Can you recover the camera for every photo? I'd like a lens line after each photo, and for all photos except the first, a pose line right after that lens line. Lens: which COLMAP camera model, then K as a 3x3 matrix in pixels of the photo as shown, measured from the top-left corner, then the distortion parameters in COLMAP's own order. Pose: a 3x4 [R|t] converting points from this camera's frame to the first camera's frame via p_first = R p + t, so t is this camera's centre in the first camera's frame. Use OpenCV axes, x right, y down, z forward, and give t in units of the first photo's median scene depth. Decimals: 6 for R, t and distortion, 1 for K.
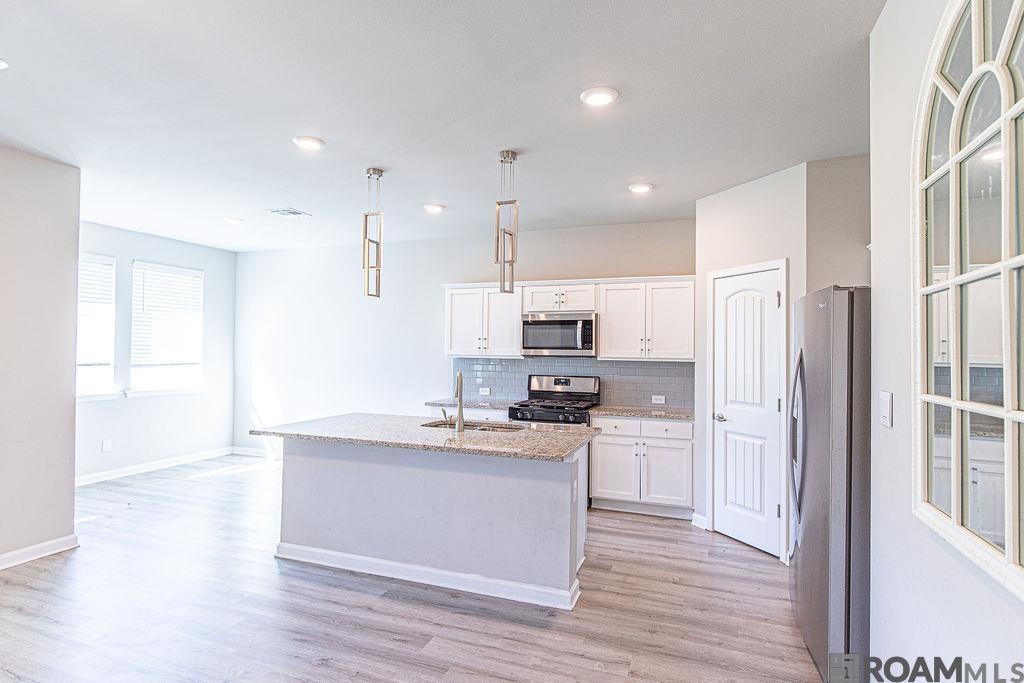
lens RADIAL K [[525.3, 0, 510.3], [0, 525.3, 339.7], [0, 0, 1]] dist [-0.001544, 0.000176]
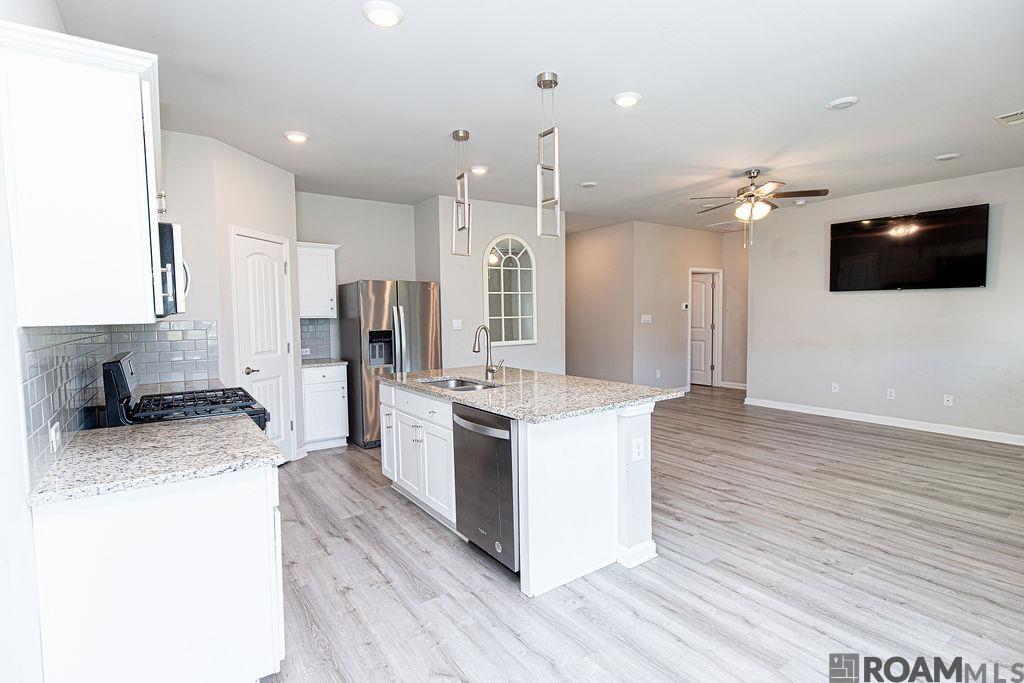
lens RADIAL K [[502.5, 0, 512.0], [0, 502.5, 341.5], [0, 0, 1]] dist [-0.003112, -0.000911]
pose [[-0.825787, -0.032171, 0.563063, -0.586474], [-0.007011, 0.998880, 0.046789, 0.039446], [-0.563938, 0.034690, -0.825088, 1.496269]]
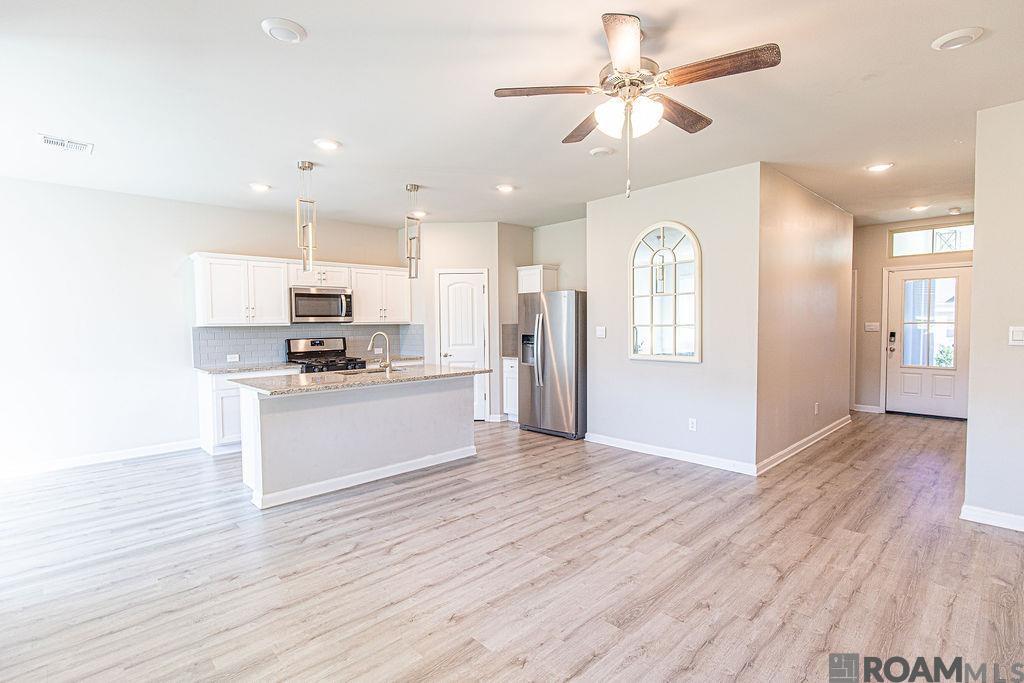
lens RADIAL K [[492.8, 0, 512.0], [0, 492.8, 341.5], [0, 0, 1]] dist [-0.003021, 0.000029]
pose [[0.437060, -0.052846, 0.897879, -0.946972], [-0.003694, 0.998159, 0.060547, 0.004740], [-0.899425, -0.029780, 0.436059, 0.089910]]
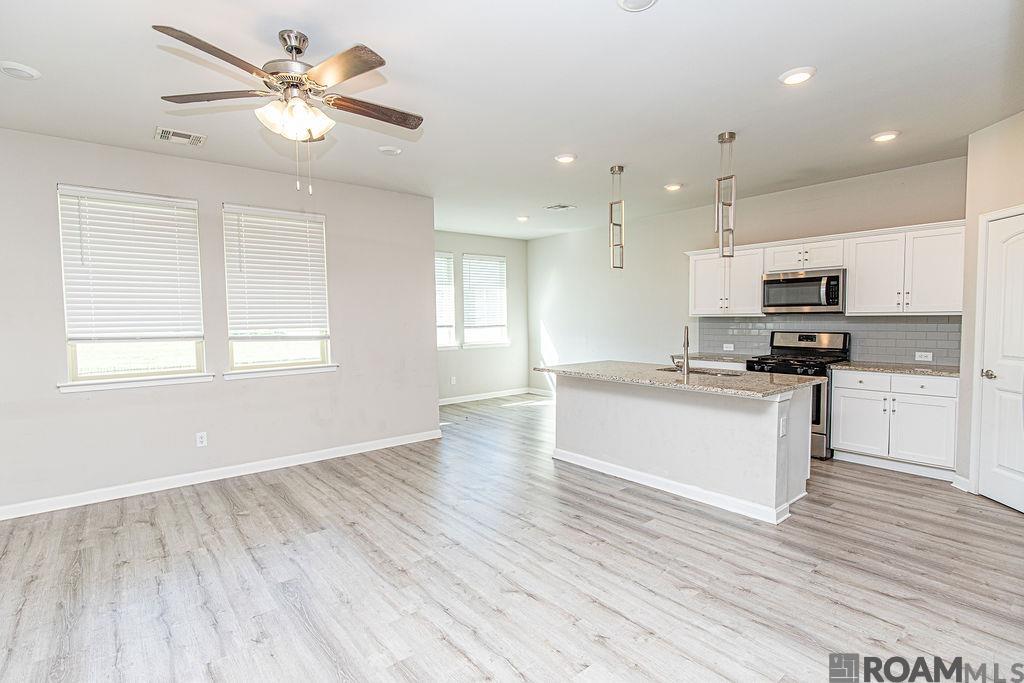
lens RADIAL K [[492.8, 0, 512.0], [0, 492.8, 341.5], [0, 0, 1]] dist [-0.003021, 0.000029]
pose [[0.863518, 0.005223, -0.504291, 0.108583], [0.031259, 0.997469, 0.063857, 0.009833], [0.503348, -0.070906, 0.861170, -0.154049]]
